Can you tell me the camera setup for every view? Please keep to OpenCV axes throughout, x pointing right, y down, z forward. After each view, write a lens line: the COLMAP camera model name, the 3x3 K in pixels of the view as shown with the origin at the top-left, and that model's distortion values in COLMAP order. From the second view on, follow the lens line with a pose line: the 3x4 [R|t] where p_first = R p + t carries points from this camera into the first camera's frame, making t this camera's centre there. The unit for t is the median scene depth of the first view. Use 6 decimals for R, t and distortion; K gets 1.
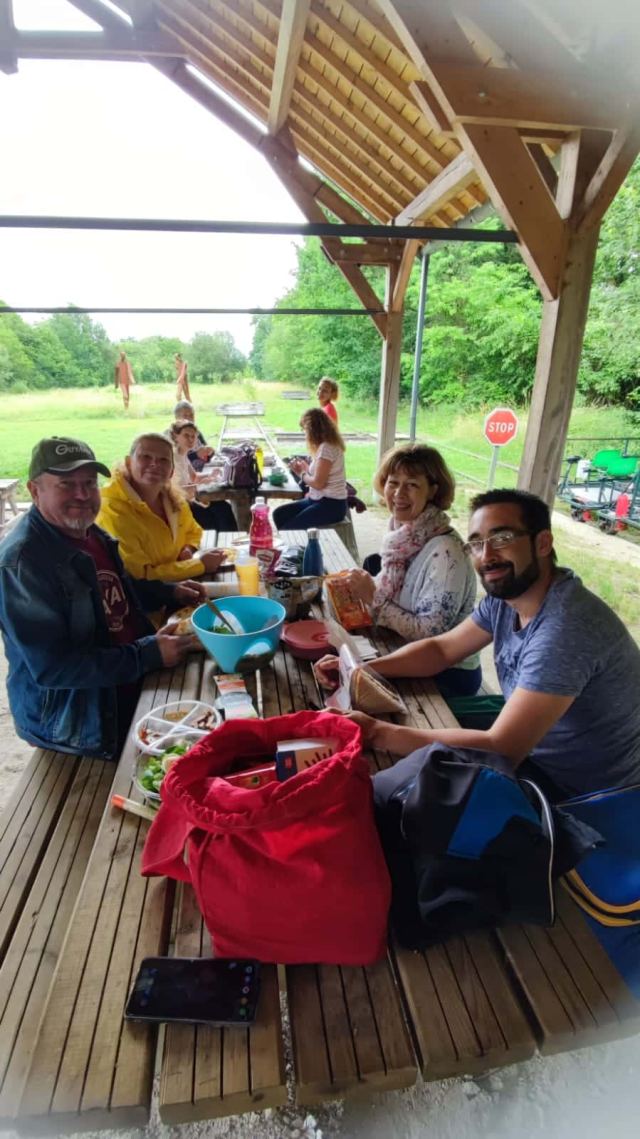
lens RADIAL K [[792.6, 0, 323.8], [0, 792.6, 574.6], [0, 0, 1]] dist [0.066645, -0.083312]
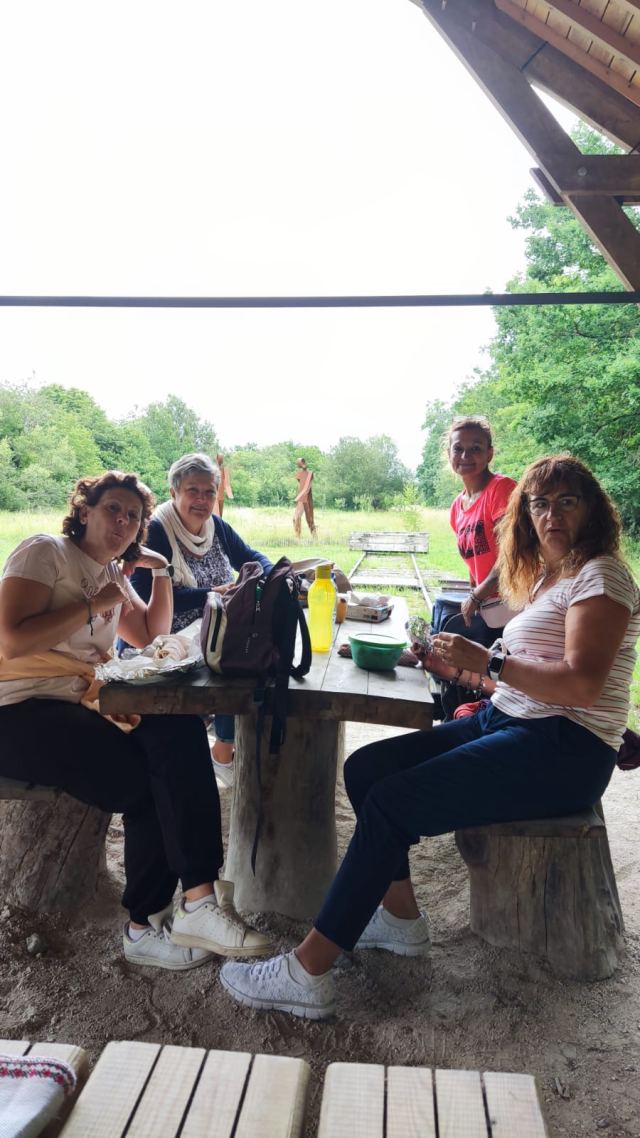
lens RADIAL K [[791.9, 0, 323.8], [0, 791.9, 574.1], [0, 0, 1]] dist [0.066645, -0.083312]
pose [[0.965983, 0.041142, -0.255314, 0.004884], [-0.095880, 0.973879, -0.205830, -0.049259], [0.240176, 0.223308, 0.944695, 0.392054]]
